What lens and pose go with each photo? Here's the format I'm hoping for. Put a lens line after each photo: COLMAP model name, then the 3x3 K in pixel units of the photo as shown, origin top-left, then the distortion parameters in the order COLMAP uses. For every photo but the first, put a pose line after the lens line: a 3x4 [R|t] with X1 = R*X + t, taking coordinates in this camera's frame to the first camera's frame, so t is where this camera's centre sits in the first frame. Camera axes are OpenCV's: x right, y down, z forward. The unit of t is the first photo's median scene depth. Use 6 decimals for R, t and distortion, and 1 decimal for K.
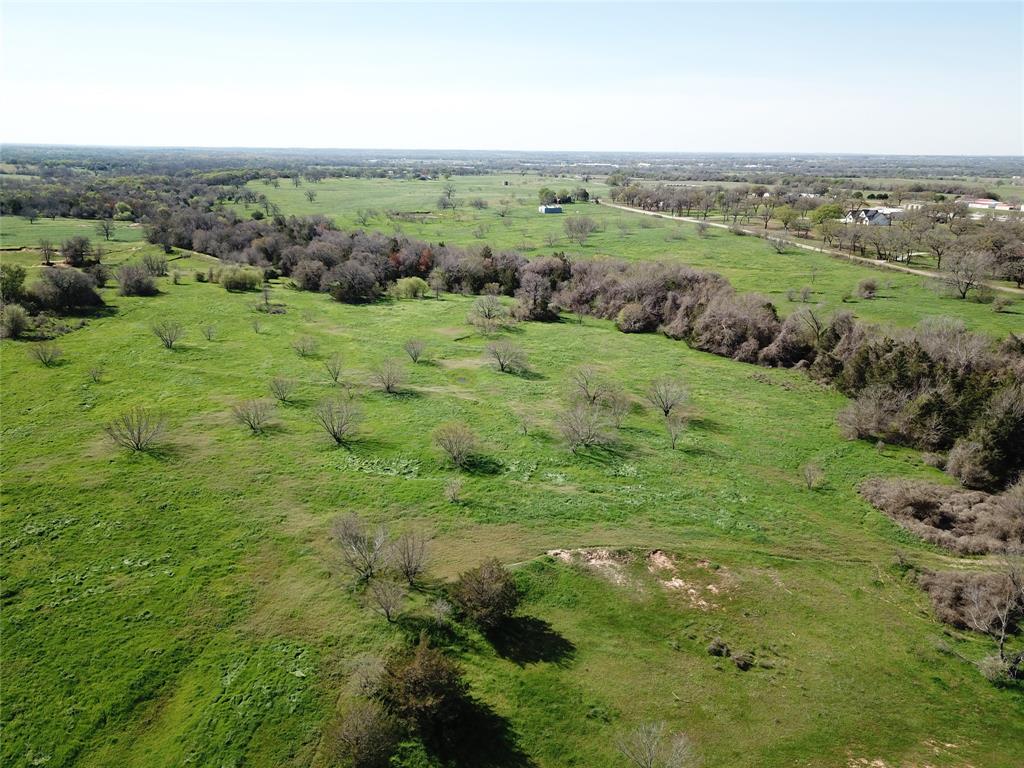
lens RADIAL K [[773.7, 0, 516.7], [0, 773.7, 380.1], [0, 0, 1]] dist [0.017830, -0.006210]
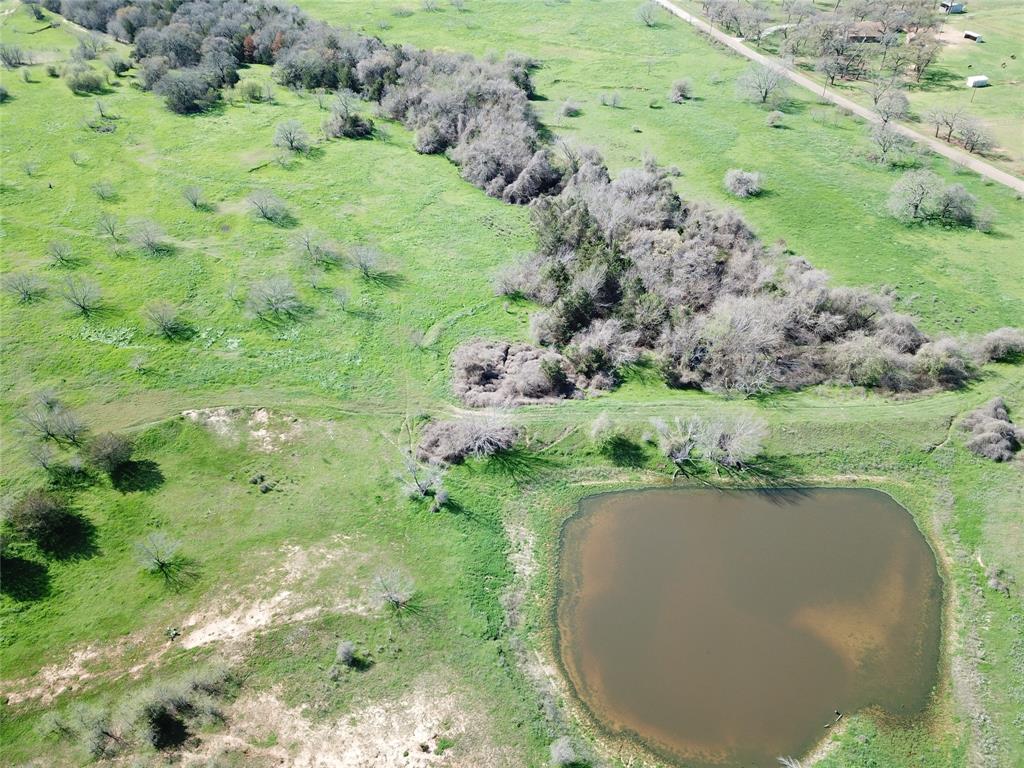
lens RADIAL K [[773.4, 0, 512.0], [0, 773.4, 384.0], [0, 0, 1]] dist [0.038790, -0.039761]
pose [[1.000000, -0.000830, 0.000394, 0.547956], [0.000636, 0.934790, 0.355200, -0.297512], [-0.000663, -0.355200, 0.934790, -0.330684]]
